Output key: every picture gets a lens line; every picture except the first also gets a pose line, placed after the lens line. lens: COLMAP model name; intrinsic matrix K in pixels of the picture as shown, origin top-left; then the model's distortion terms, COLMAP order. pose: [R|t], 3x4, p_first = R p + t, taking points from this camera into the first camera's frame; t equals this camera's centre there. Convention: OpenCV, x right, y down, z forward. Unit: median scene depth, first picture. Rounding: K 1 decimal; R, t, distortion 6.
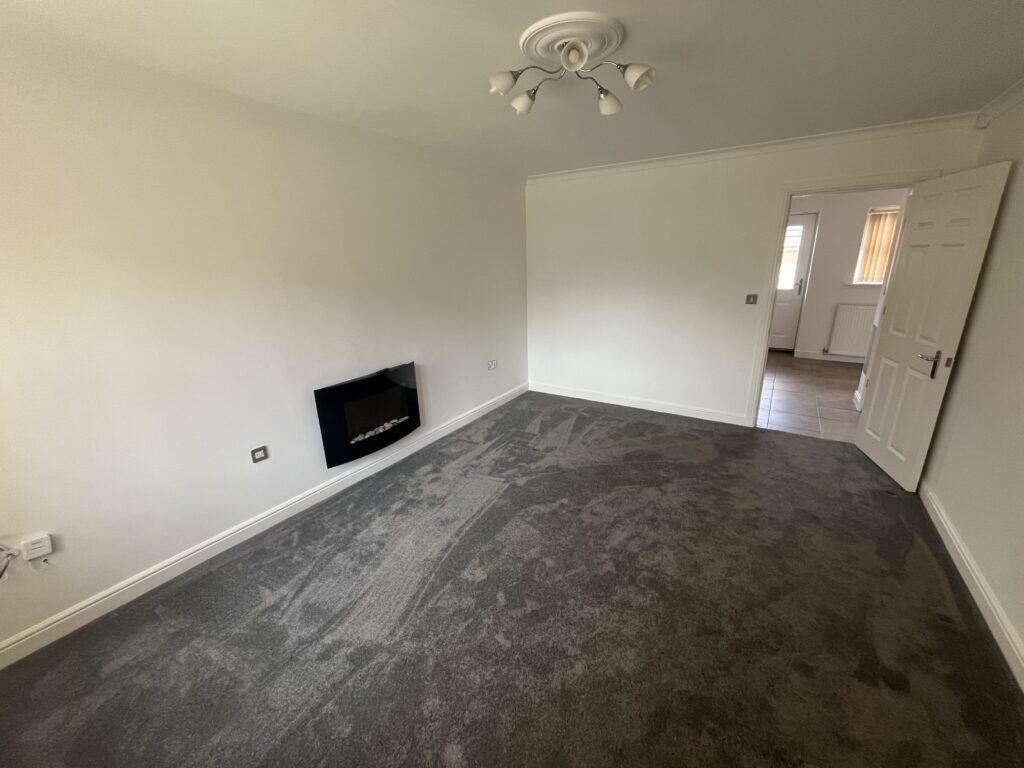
lens RADIAL K [[417.2, 0, 512.0], [0, 417.2, 384.0], [0, 0, 1]] dist [0.000081, 0.000132]
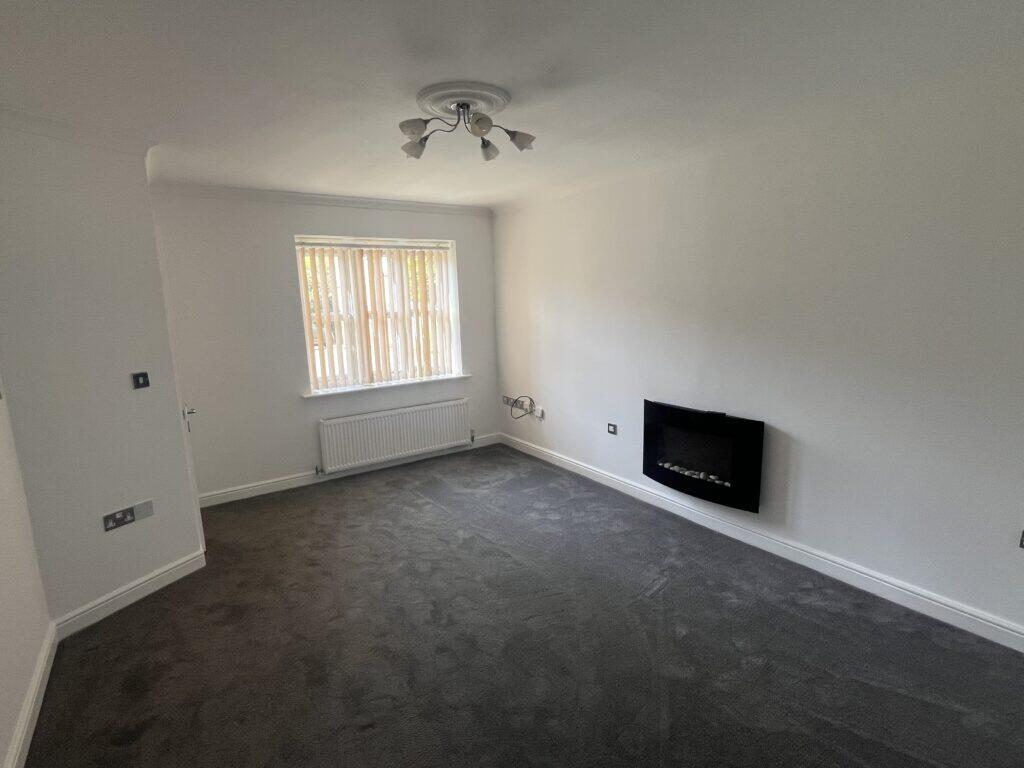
lens RADIAL K [[511.4, 0, 512.0], [0, 511.4, 384.0], [0, 0, 1]] dist [-0.000059, -0.000009]
pose [[-0.386539, 0.195382, -0.901340, 0.794172], [-0.229148, 0.926311, 0.299065, -0.313190], [0.893353, 0.322140, -0.313284, 0.989940]]
